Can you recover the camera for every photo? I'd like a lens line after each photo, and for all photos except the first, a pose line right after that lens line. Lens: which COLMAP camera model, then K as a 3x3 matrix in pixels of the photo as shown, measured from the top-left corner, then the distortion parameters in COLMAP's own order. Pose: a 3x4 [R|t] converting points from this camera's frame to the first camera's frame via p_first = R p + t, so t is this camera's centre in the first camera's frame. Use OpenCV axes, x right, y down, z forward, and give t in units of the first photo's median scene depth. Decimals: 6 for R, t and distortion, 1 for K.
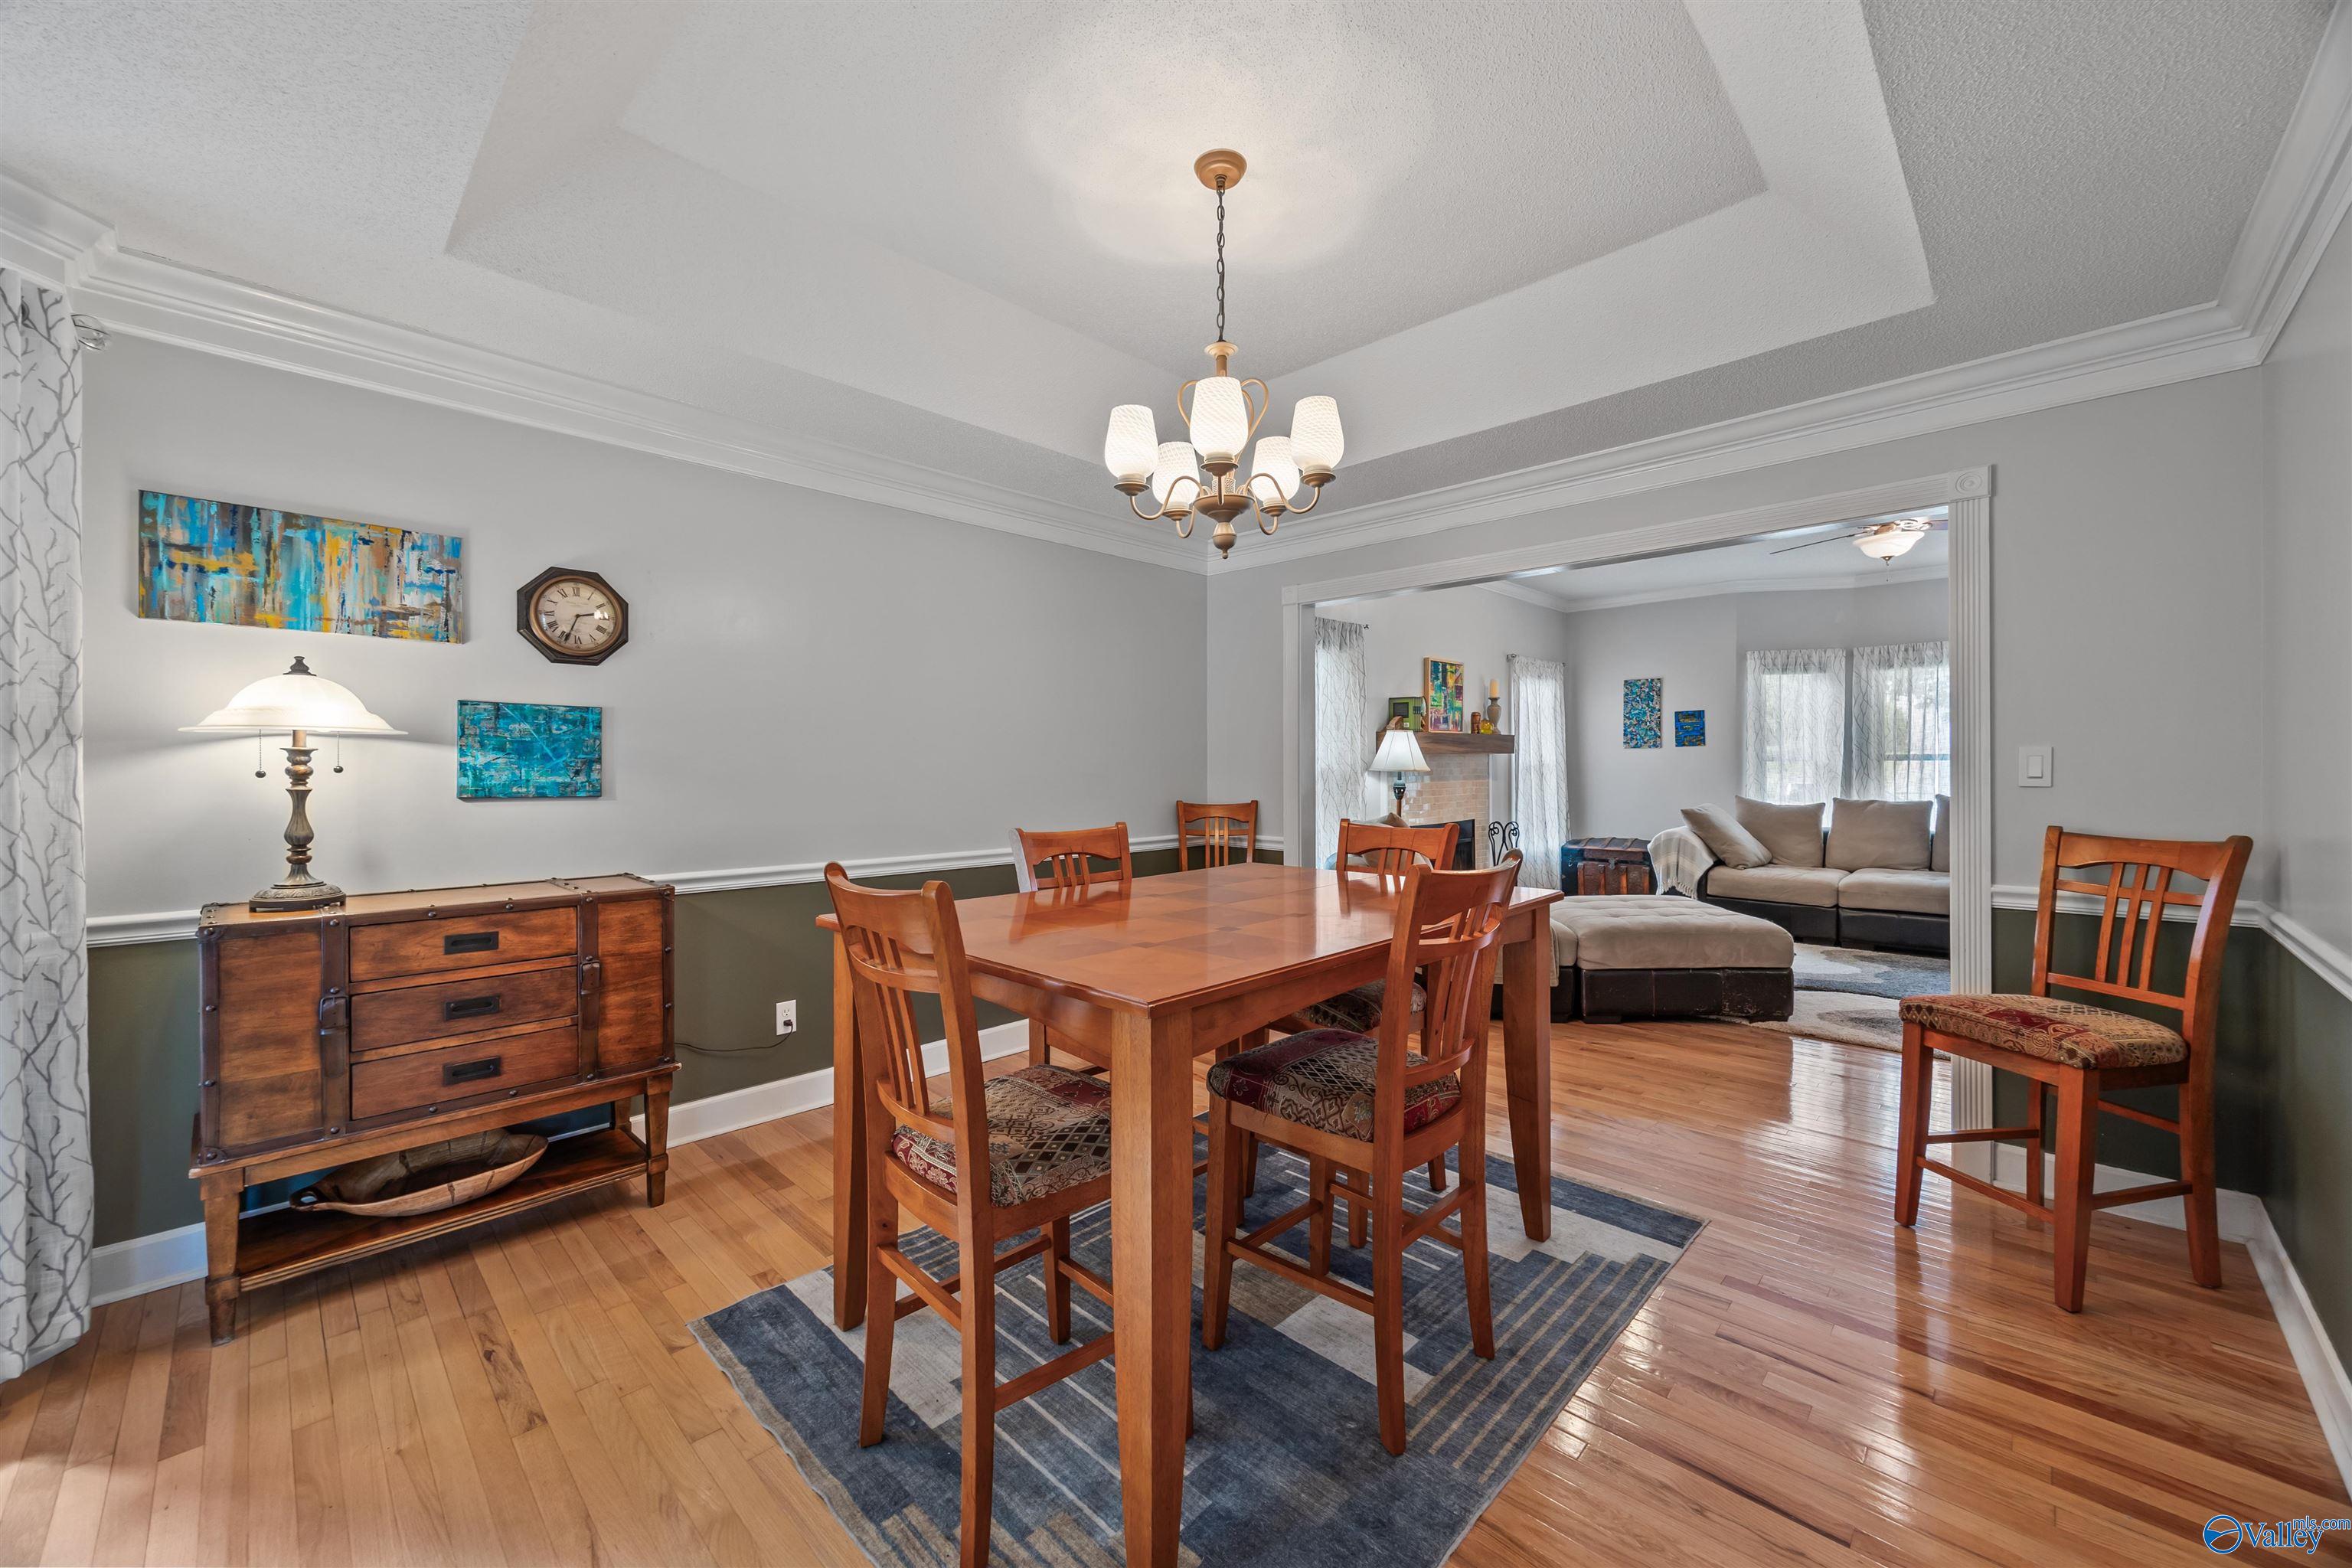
lens RADIAL K [[897.1, 0, 1169.7], [0, 897.1, 780.3], [0, 0, 1]] dist [-0.002404, 0.000334]
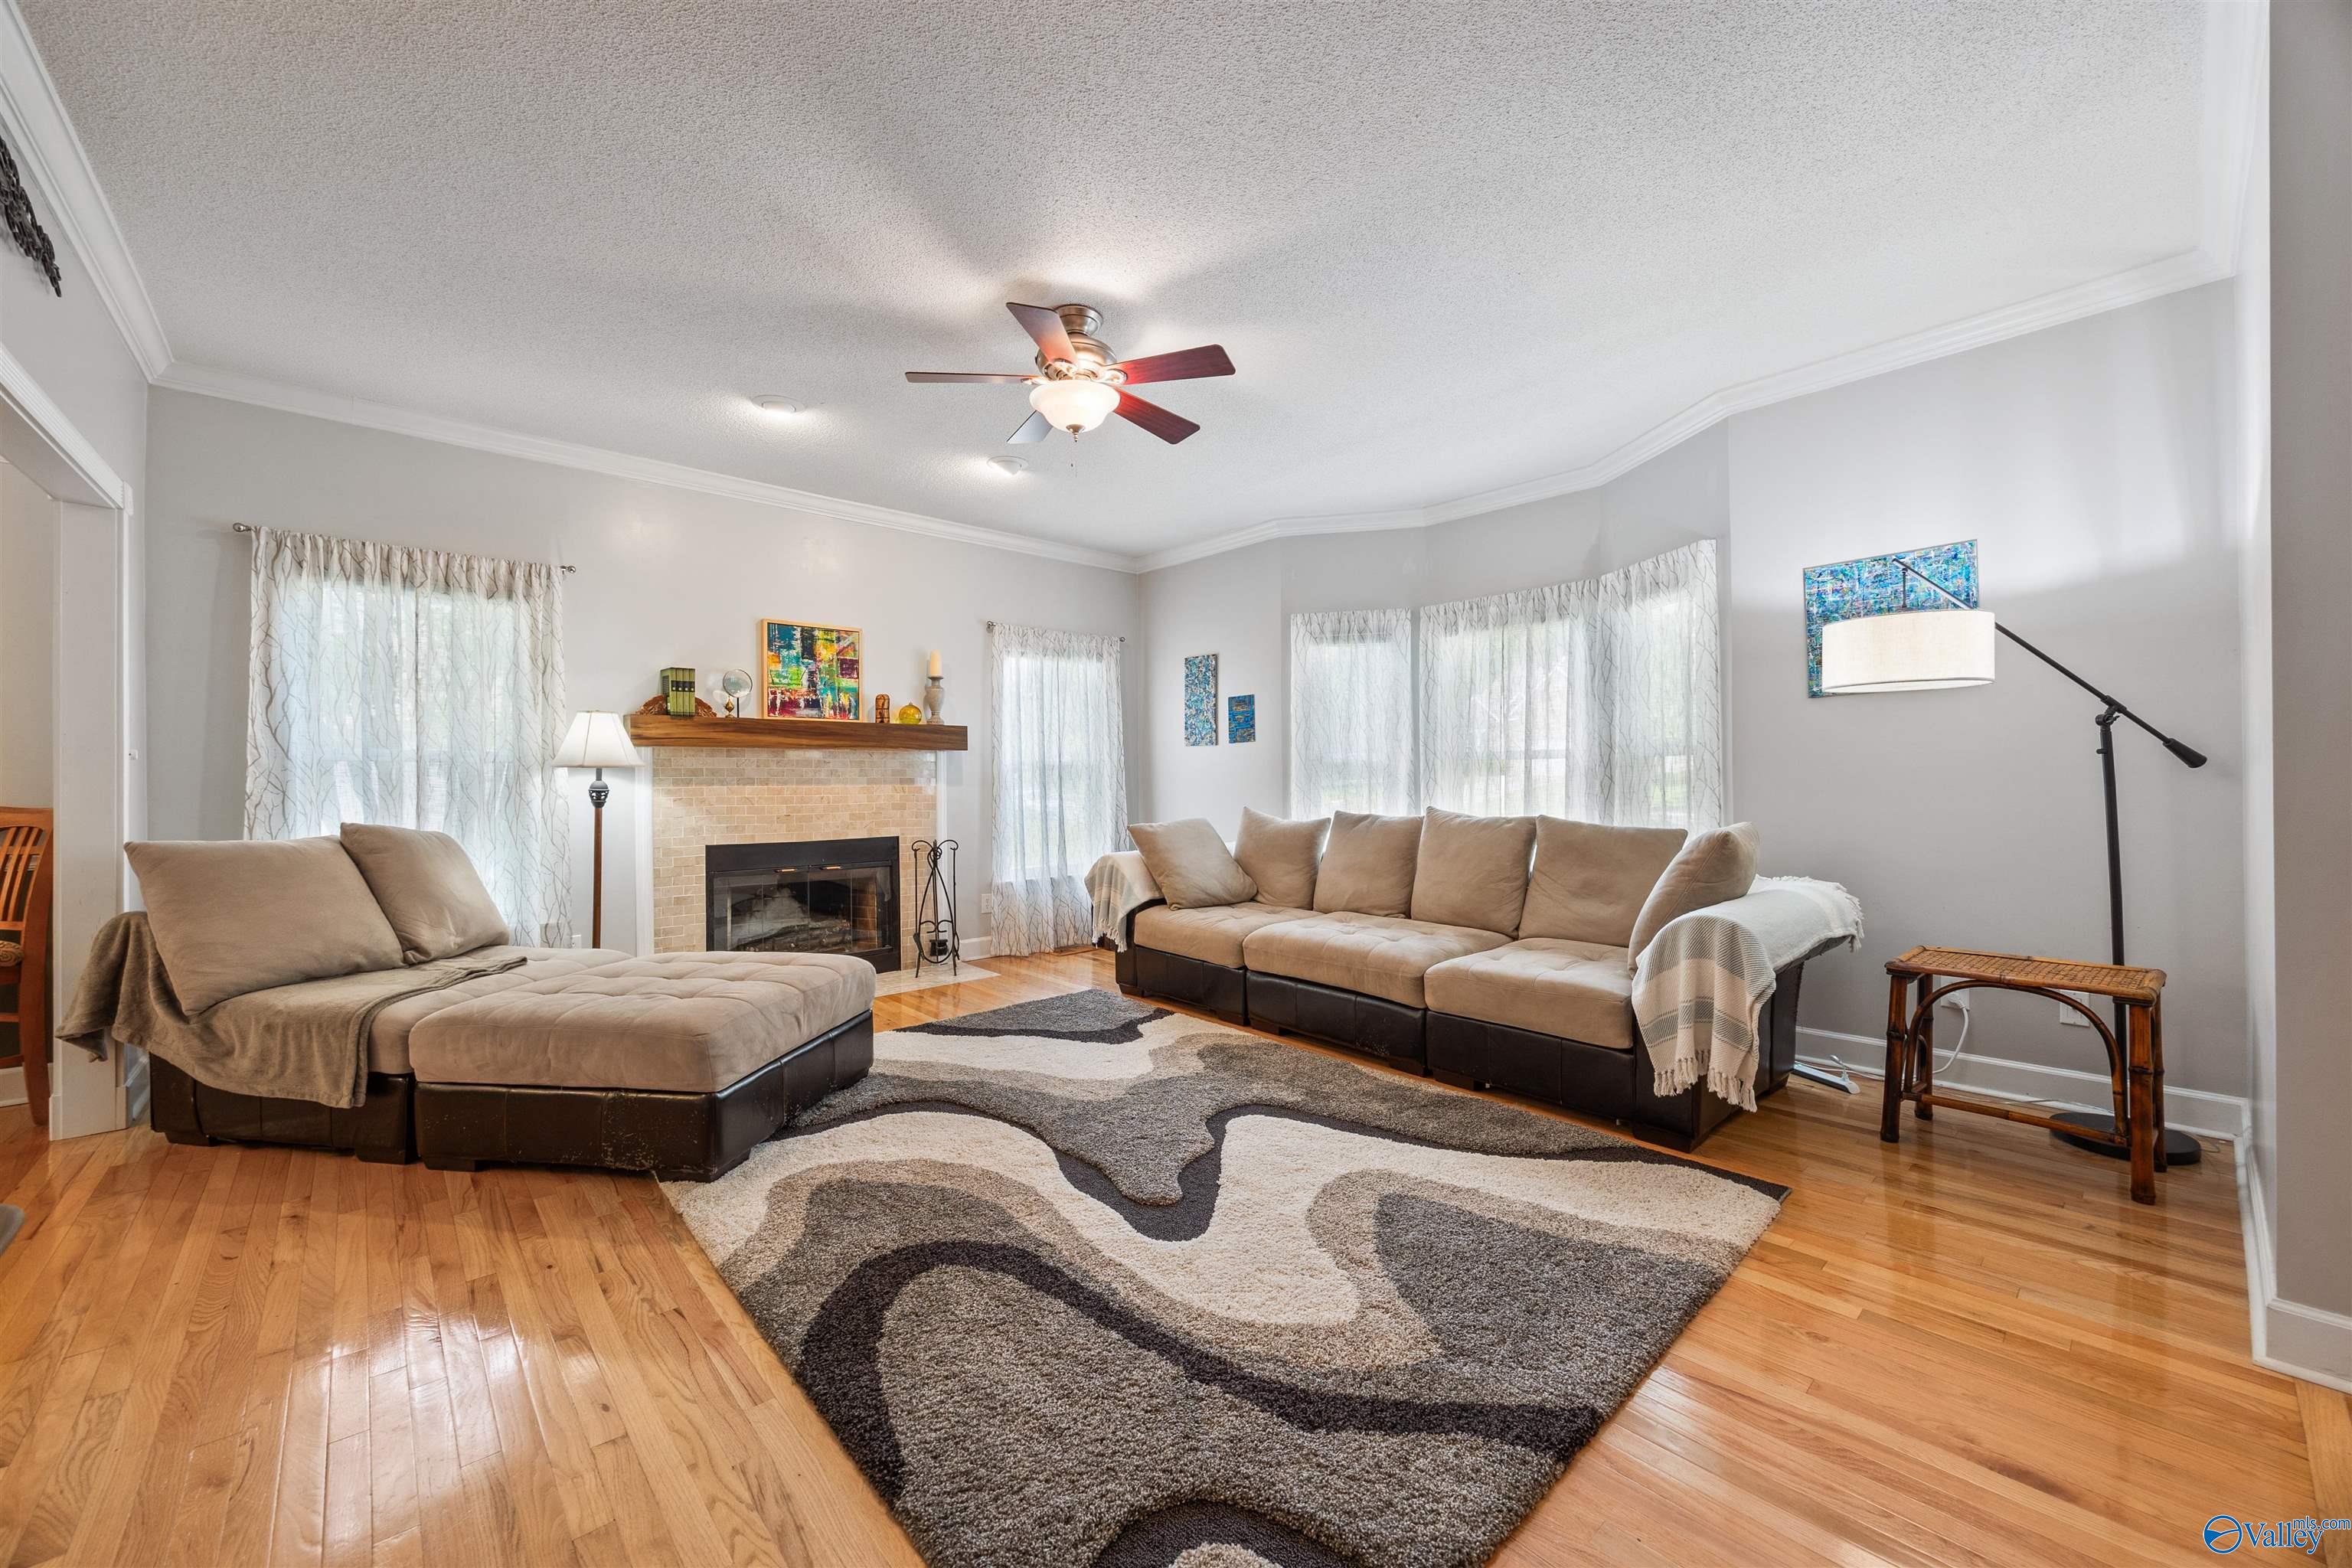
lens RADIAL K [[897.7, 0, 1172.2], [0, 897.7, 783.5], [0, 0, 1]] dist [-0.013013, 0.000043]
pose [[0.997664, 0.004306, -0.068169, 0.615646], [-0.005190, 0.999905, -0.012805, 0.007094], [0.068107, 0.013128, 0.997592, 0.257257]]
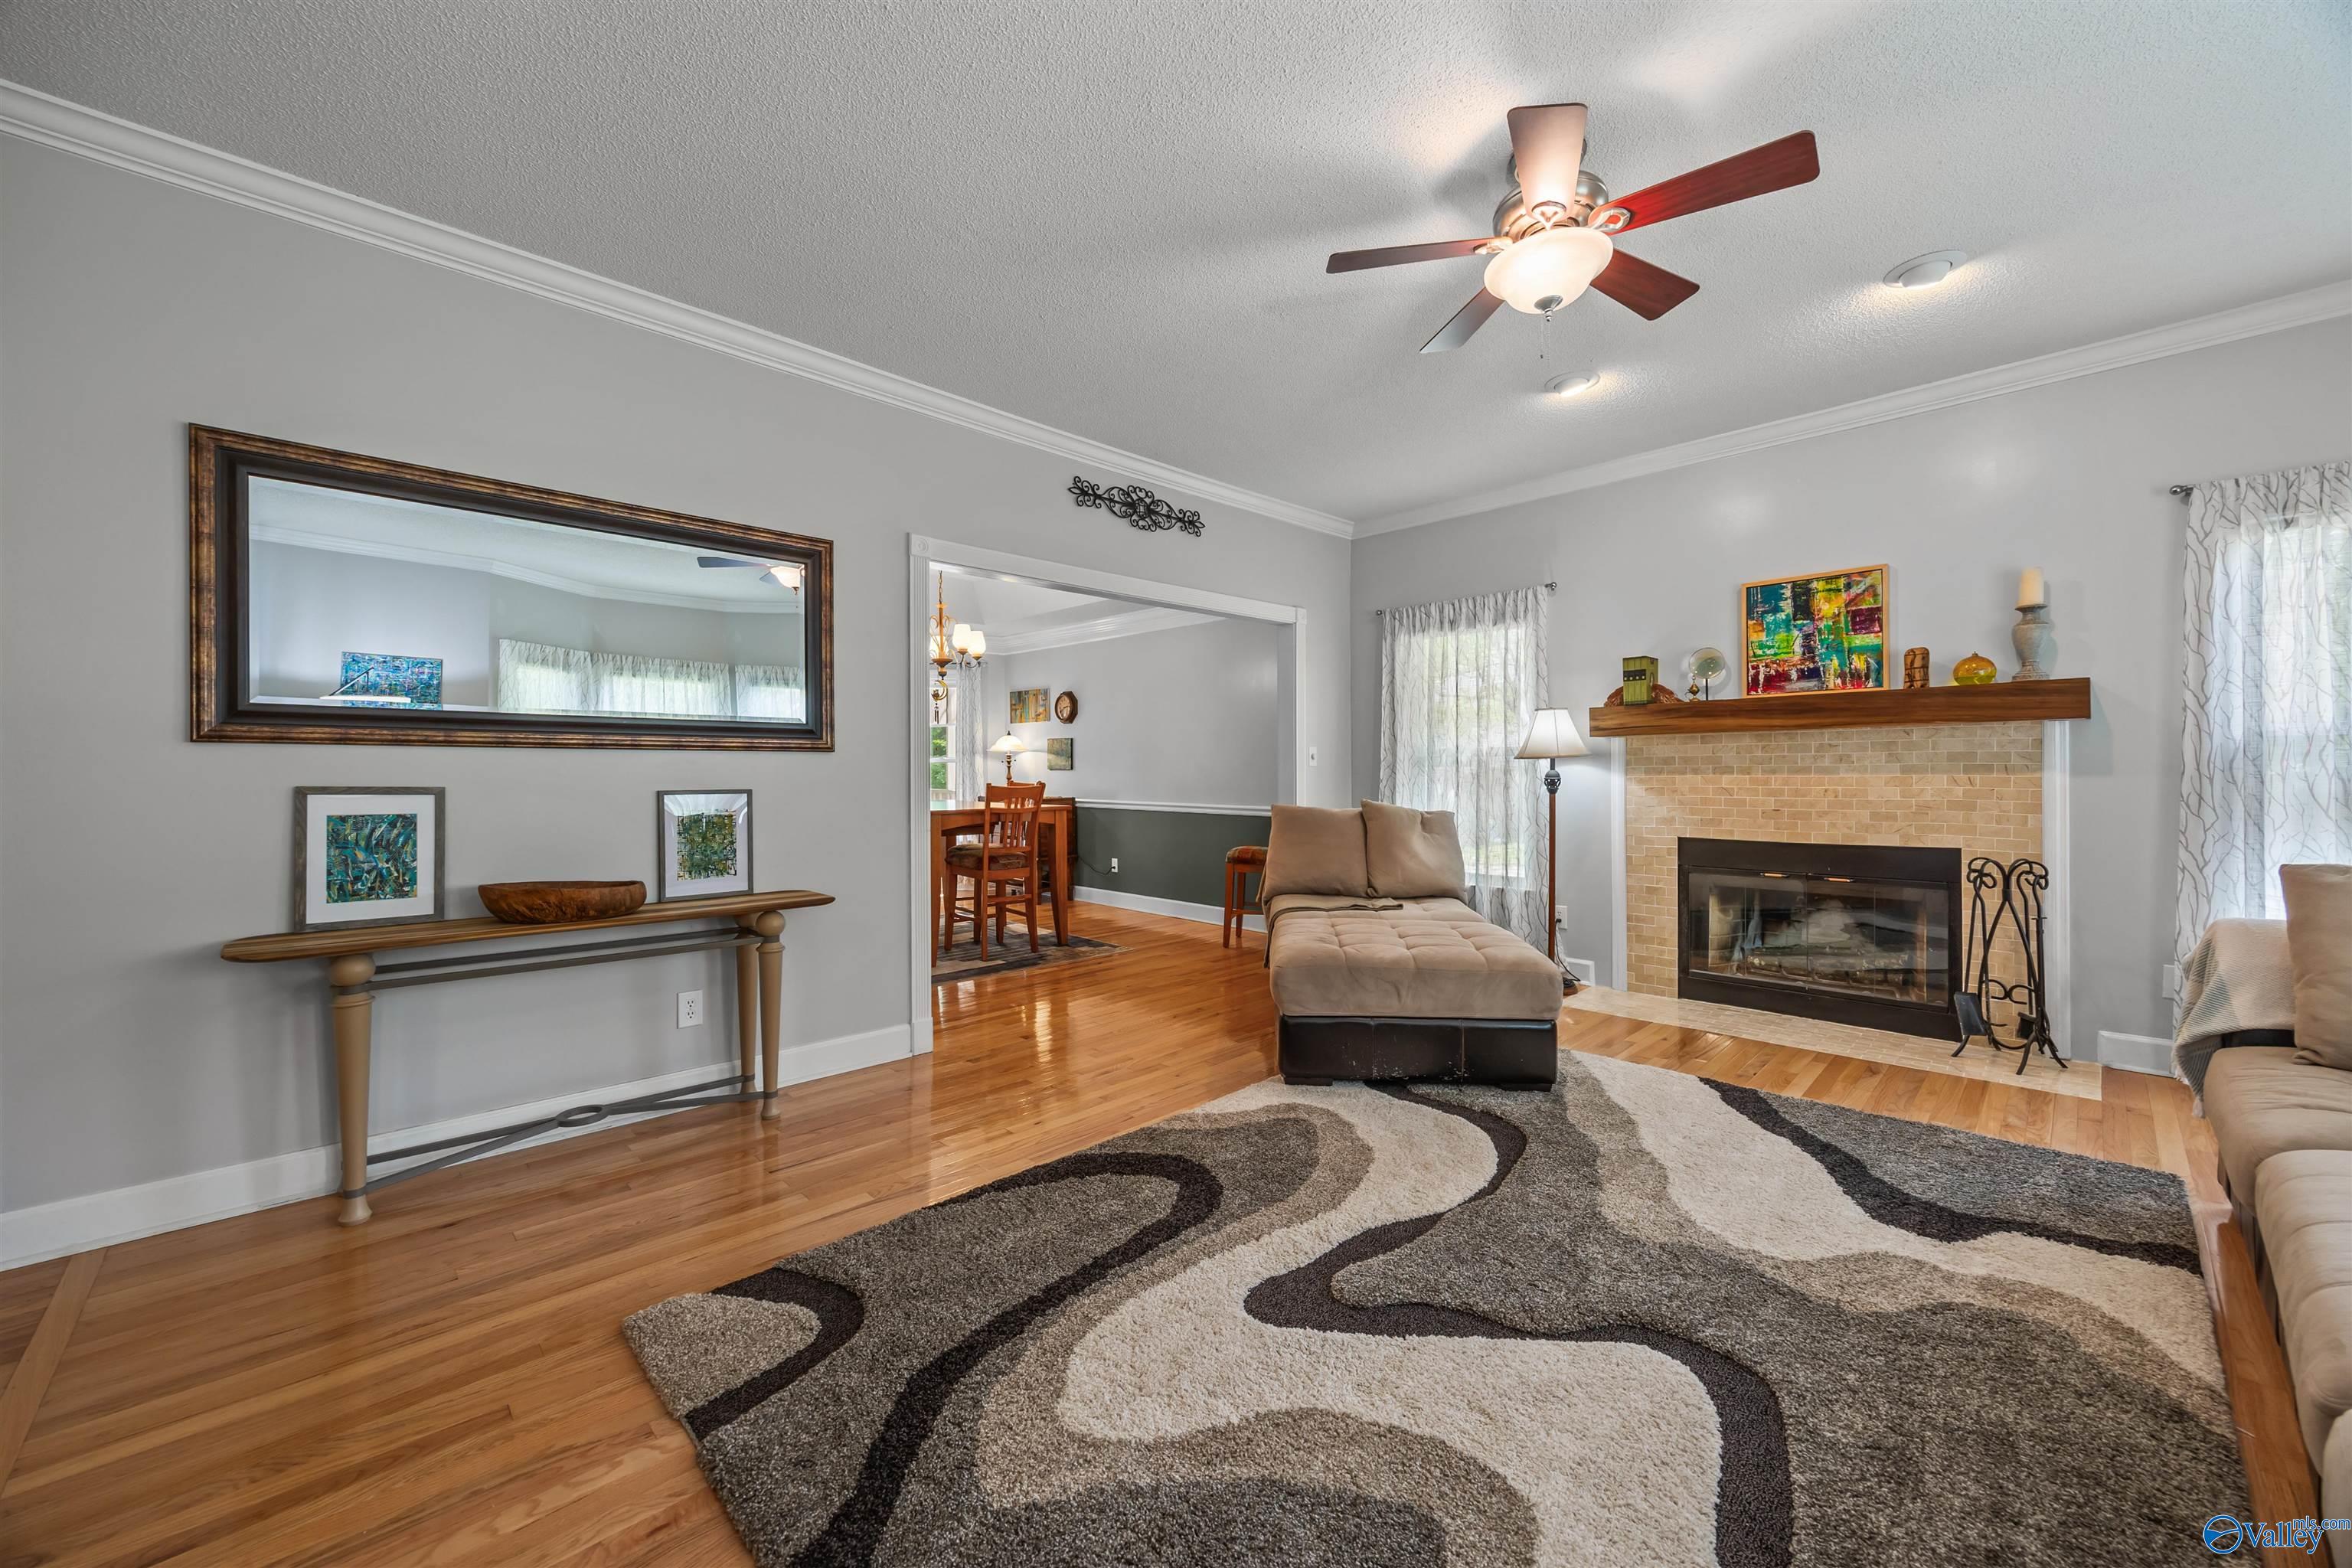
lens RADIAL K [[894.6, 0, 1176.2], [0, 894.6, 777.5], [0, 0, 1]] dist [-0.000958, -0.000324]
pose [[-0.028305, 0.013797, -0.999504, 0.863458], [-0.012006, 0.999828, 0.014142, -0.000439], [0.999527, 0.012400, -0.028134, 0.552647]]
